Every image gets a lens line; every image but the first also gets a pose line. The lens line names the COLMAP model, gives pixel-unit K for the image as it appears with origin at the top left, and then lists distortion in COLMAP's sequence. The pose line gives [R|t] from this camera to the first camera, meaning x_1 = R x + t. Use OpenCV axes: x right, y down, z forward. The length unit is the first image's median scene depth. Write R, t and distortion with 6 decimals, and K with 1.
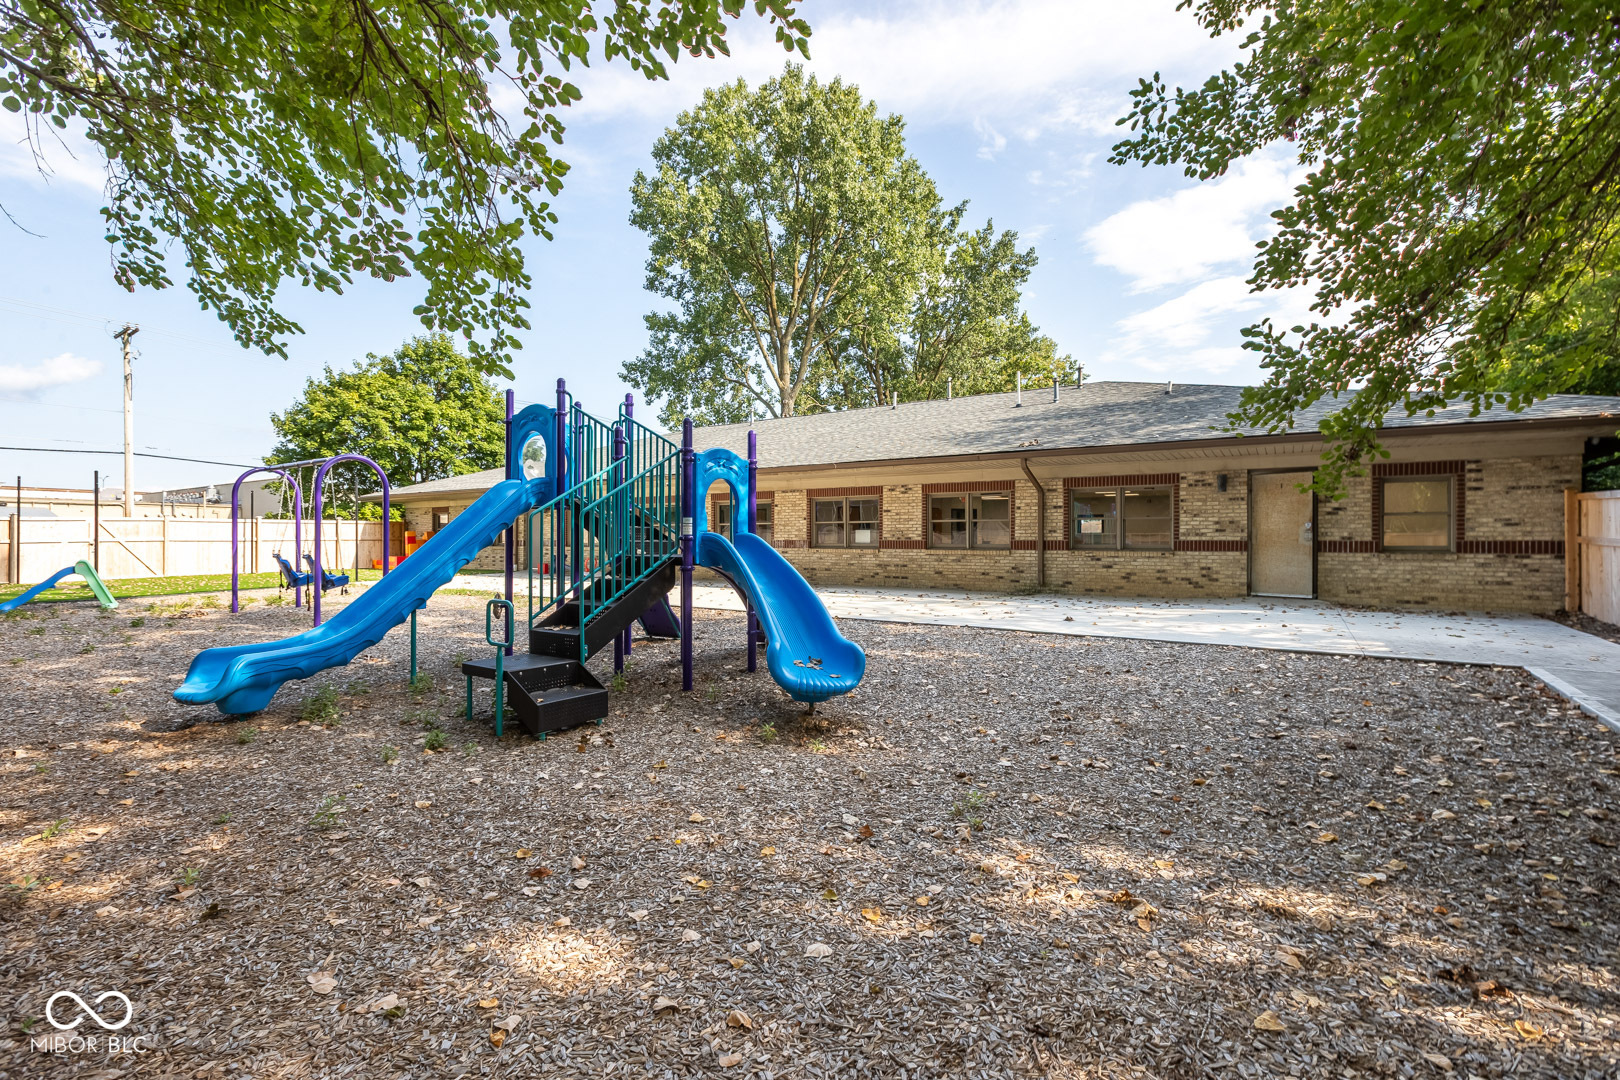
lens RADIAL K [[734.3, 0, 802.4], [0, 734.3, 537.7], [0, 0, 1]] dist [-0.003551, 0.003534]
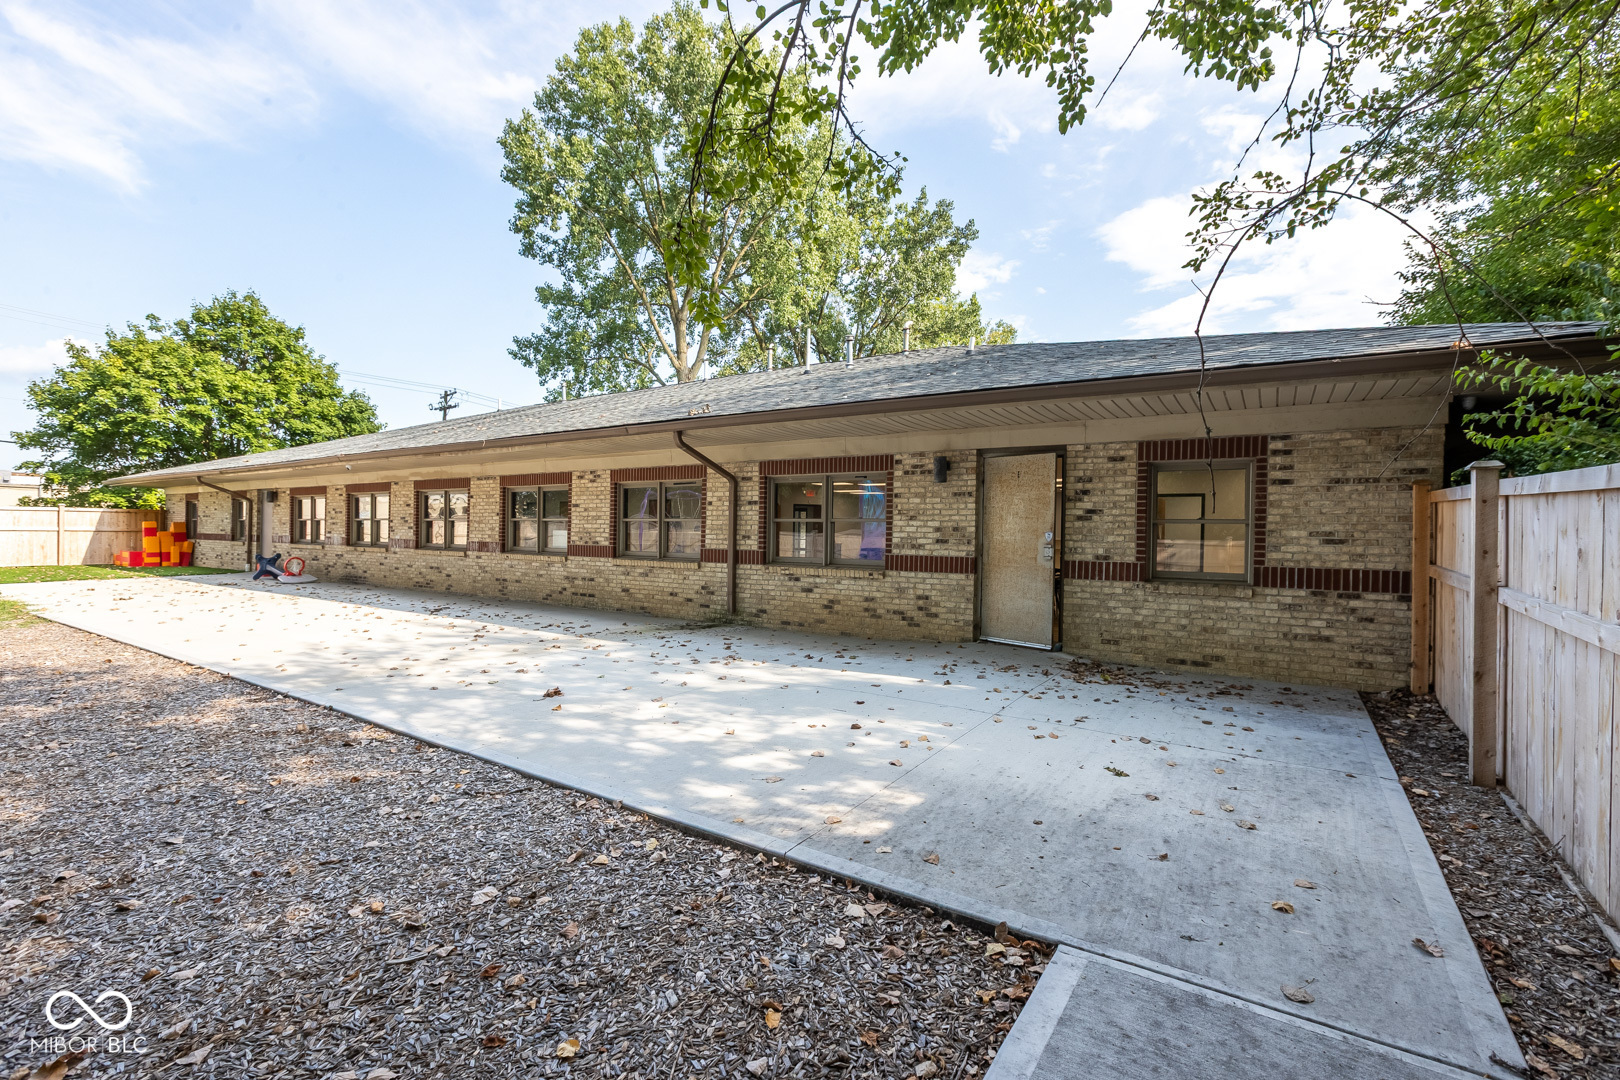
lens RADIAL K [[734.3, 0, 806.5], [0, 734.3, 532.5], [0, 0, 1]] dist [-0.003551, 0.003534]
pose [[0.999869, 0.015084, -0.005945, 0.363901], [-0.015082, 0.999886, 0.000427, -0.013092], [0.005950, -0.000337, 0.999982, 0.268173]]
